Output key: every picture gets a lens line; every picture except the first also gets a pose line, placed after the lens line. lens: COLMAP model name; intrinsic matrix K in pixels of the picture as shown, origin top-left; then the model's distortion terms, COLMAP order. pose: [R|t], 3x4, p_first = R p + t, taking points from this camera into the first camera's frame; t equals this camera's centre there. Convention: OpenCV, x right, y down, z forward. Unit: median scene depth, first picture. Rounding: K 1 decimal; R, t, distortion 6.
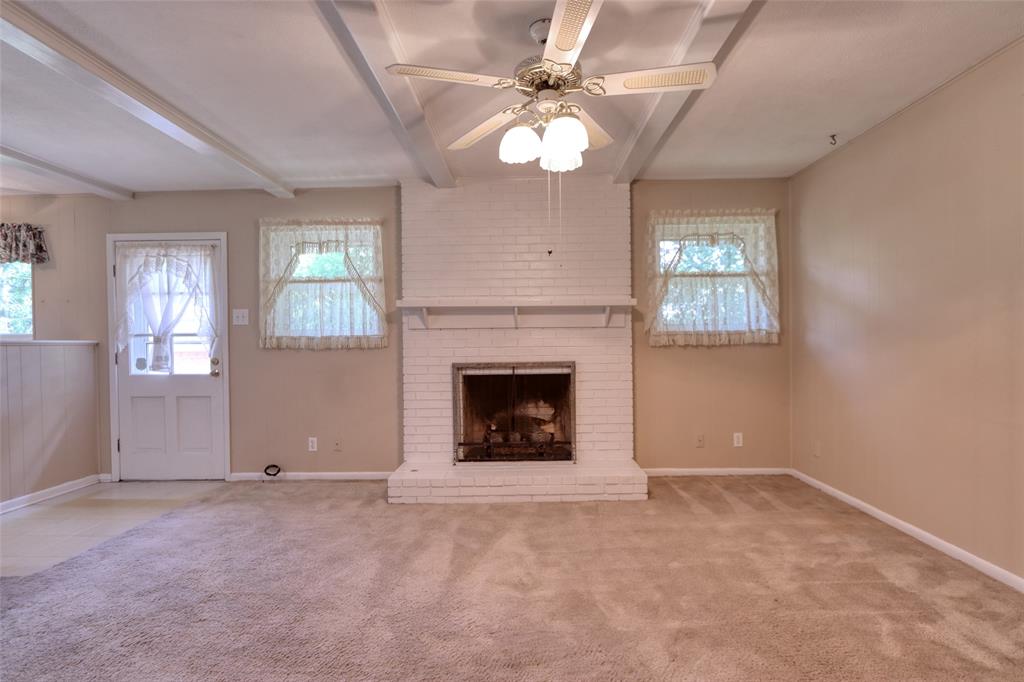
lens RADIAL K [[520.2, 0, 514.8], [0, 520.2, 348.5], [0, 0, 1]] dist [-0.013549, 0.002412]
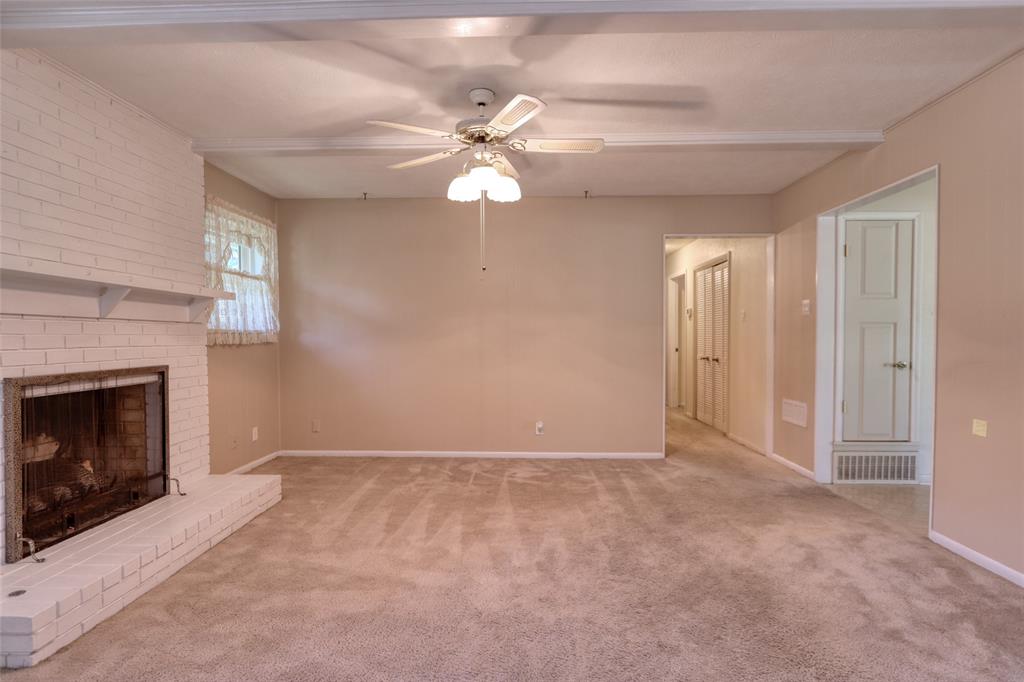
lens RADIAL K [[520.2, 0, 514.8], [0, 520.2, 348.5], [0, 0, 1]] dist [-0.013549, 0.002412]
pose [[0.009934, -0.009060, 0.999910, -0.626627], [0.016102, 0.999831, 0.008899, 0.001215], [-0.999821, 0.016012, 0.010078, 0.465556]]
